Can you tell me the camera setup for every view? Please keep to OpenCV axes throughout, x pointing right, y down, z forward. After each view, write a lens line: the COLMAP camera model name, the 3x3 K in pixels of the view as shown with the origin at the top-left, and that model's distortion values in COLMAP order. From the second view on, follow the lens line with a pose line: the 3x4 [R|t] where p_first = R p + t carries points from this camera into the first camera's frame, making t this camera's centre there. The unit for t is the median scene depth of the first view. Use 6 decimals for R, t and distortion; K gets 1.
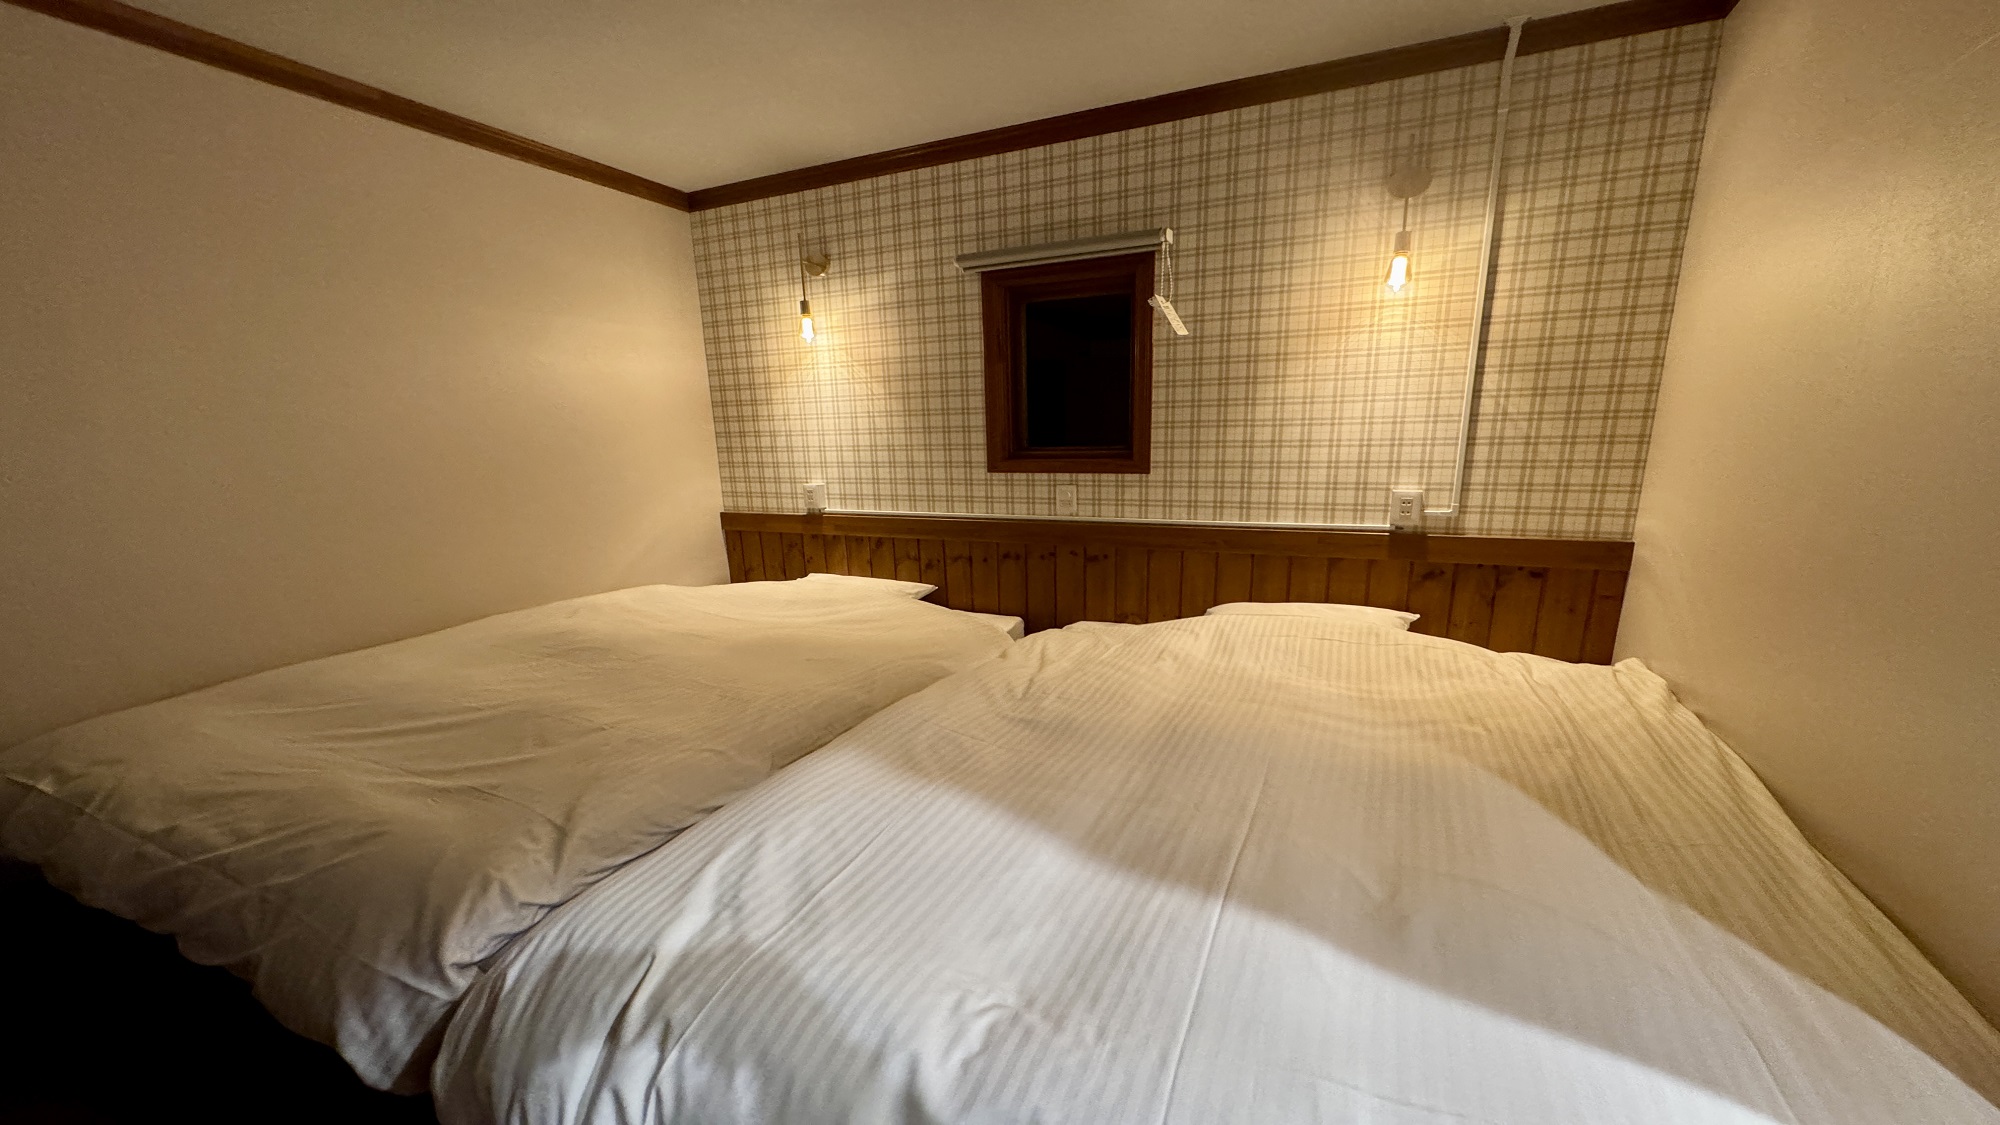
lens RADIAL K [[813.0, 0, 1006.2], [0, 813.0, 564.8], [0, 0, 1]] dist [-0.009877, 0.000216]
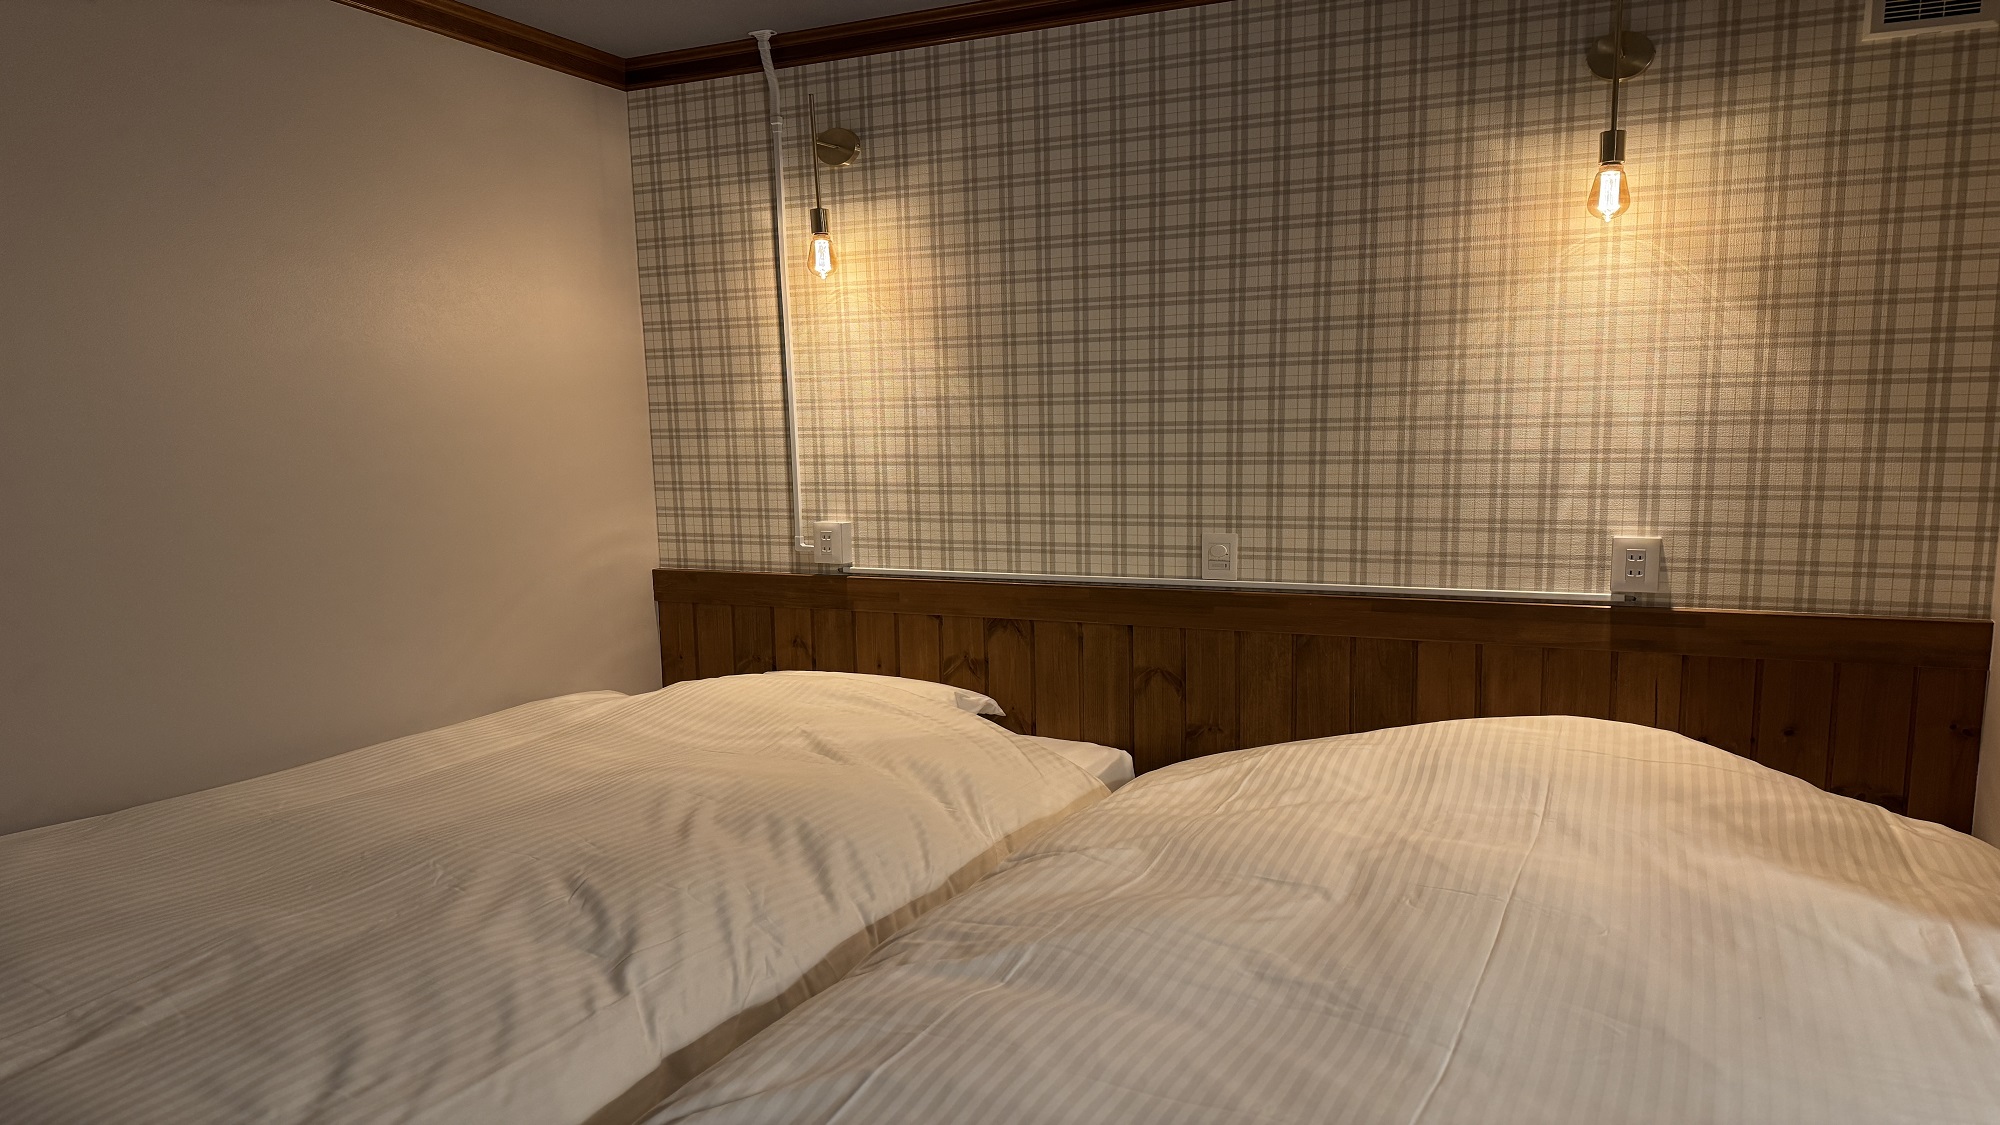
lens RADIAL K [[1332.4, 0, 988.3], [0, 1332.4, 536.3], [0, 0, 1]] dist [0.011689, -0.043047]
pose [[0.999854, 0.006193, 0.015955, -0.131178], [-0.004787, 0.996226, -0.086666, -0.007699], [-0.016431, 0.086577, 0.996110, 0.063864]]
